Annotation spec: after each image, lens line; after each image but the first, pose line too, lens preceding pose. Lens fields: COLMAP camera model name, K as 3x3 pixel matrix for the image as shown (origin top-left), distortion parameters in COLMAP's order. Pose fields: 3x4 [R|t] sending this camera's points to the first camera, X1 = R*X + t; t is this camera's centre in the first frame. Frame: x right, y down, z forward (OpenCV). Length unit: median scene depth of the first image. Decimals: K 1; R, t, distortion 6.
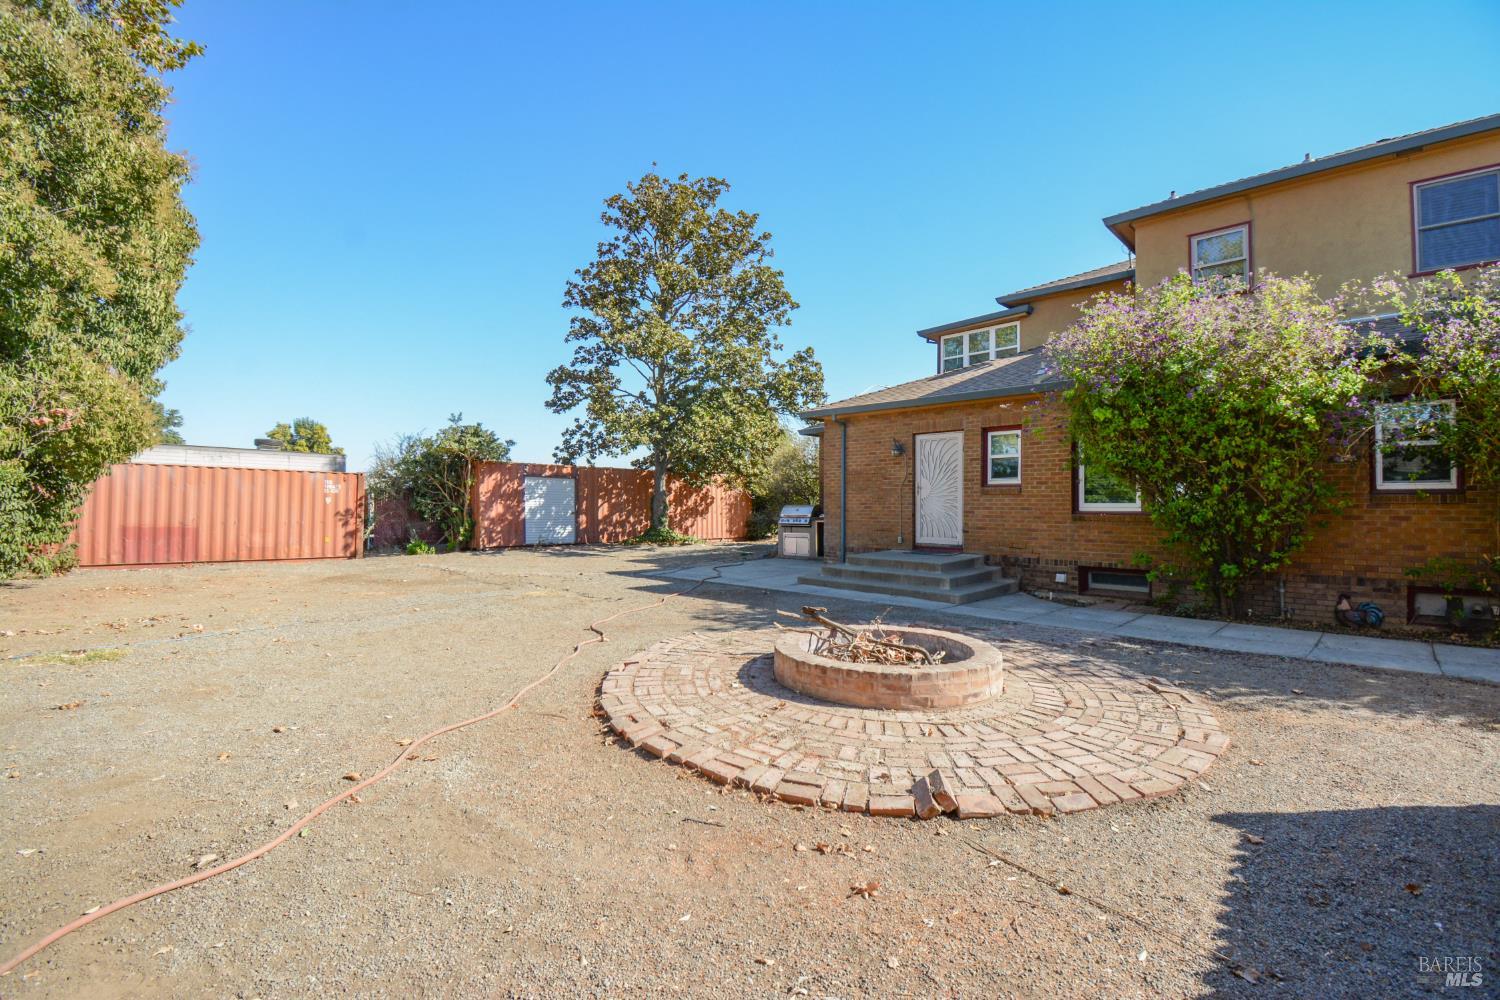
lens RADIAL K [[665.5, 0, 747.9], [0, 665.5, 494.7], [0, 0, 1]] dist [-0.011068, -0.002505]
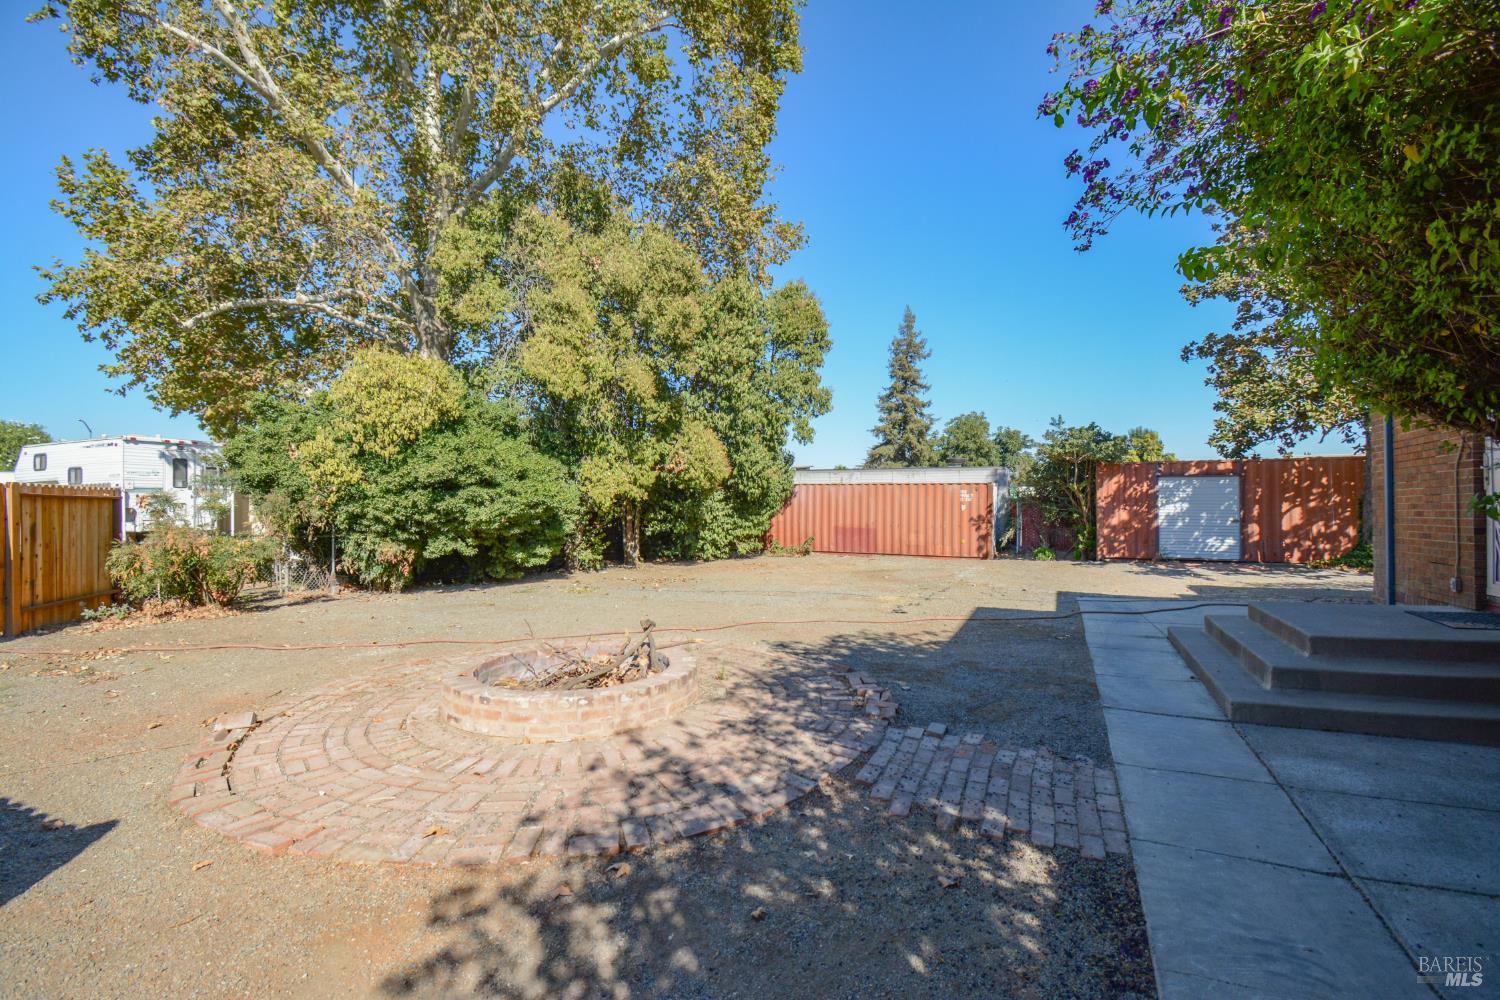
lens RADIAL K [[665.5, 0, 751.2], [0, 665.5, 506.0], [0, 0, 1]] dist [-0.011068, -0.002505]
pose [[0.308953, -0.009822, -0.951026, 0.306369], [0.019163, 0.999808, -0.004100, 0.002747], [0.950884, -0.016958, 0.309082, 0.249755]]
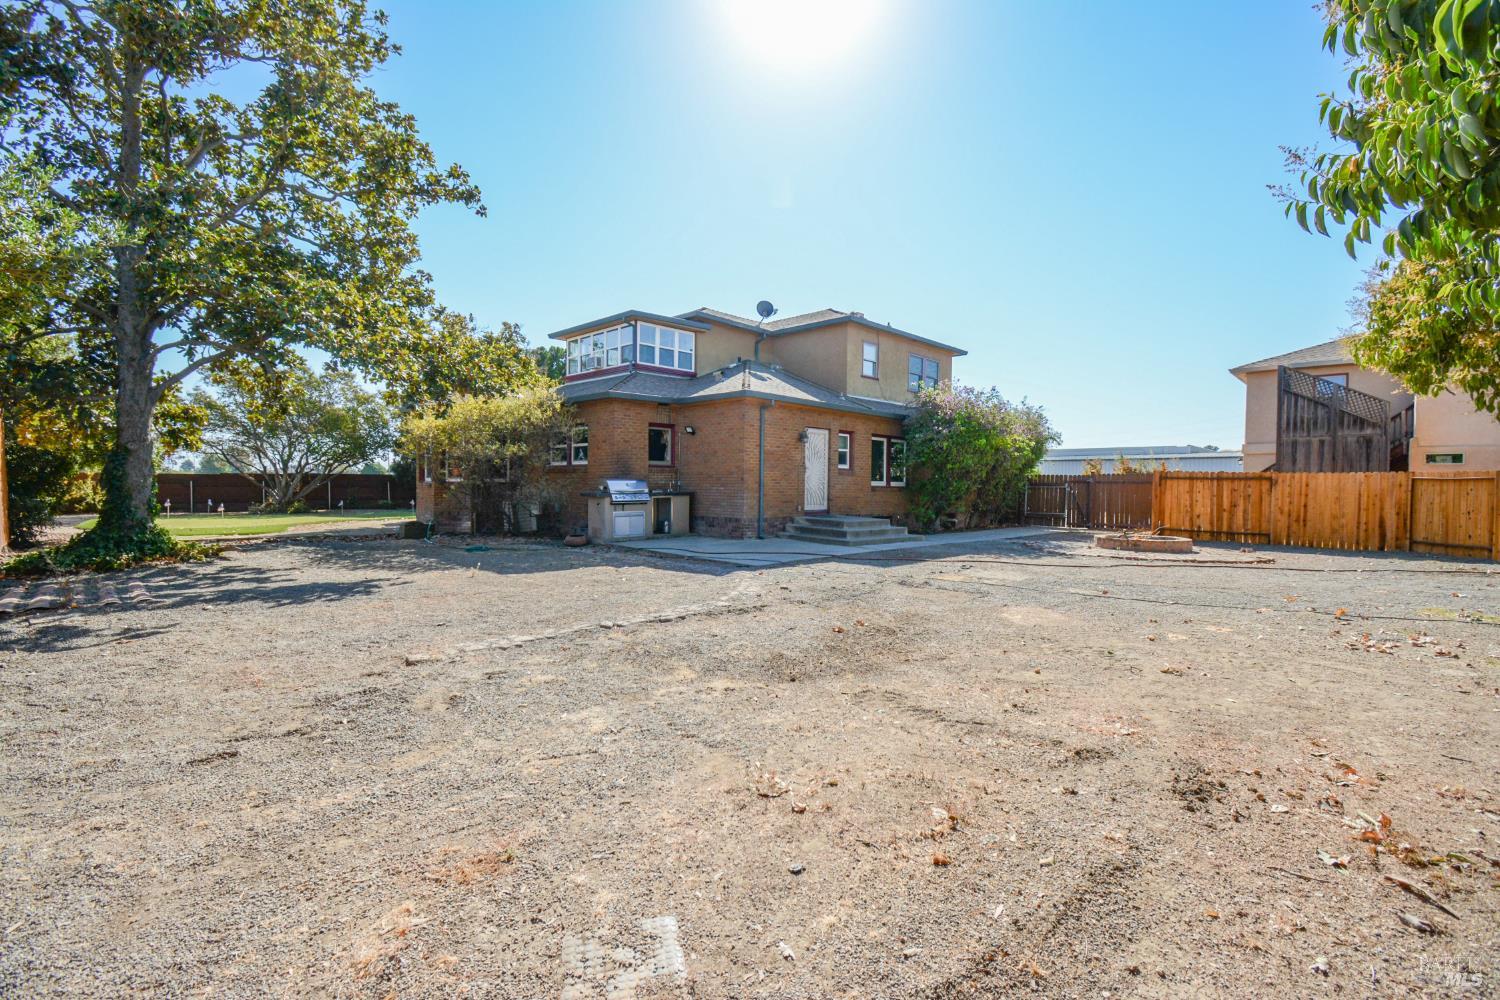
lens RADIAL K [[665.5, 0, 746.9], [0, 665.5, 494.7], [0, 0, 1]] dist [-0.011068, -0.002505]
pose [[0.021577, -0.018567, 0.999595, -0.944049], [-0.027780, 0.999430, 0.019163, 0.017435], [-0.999381, -0.028183, 0.021049, 0.967028]]
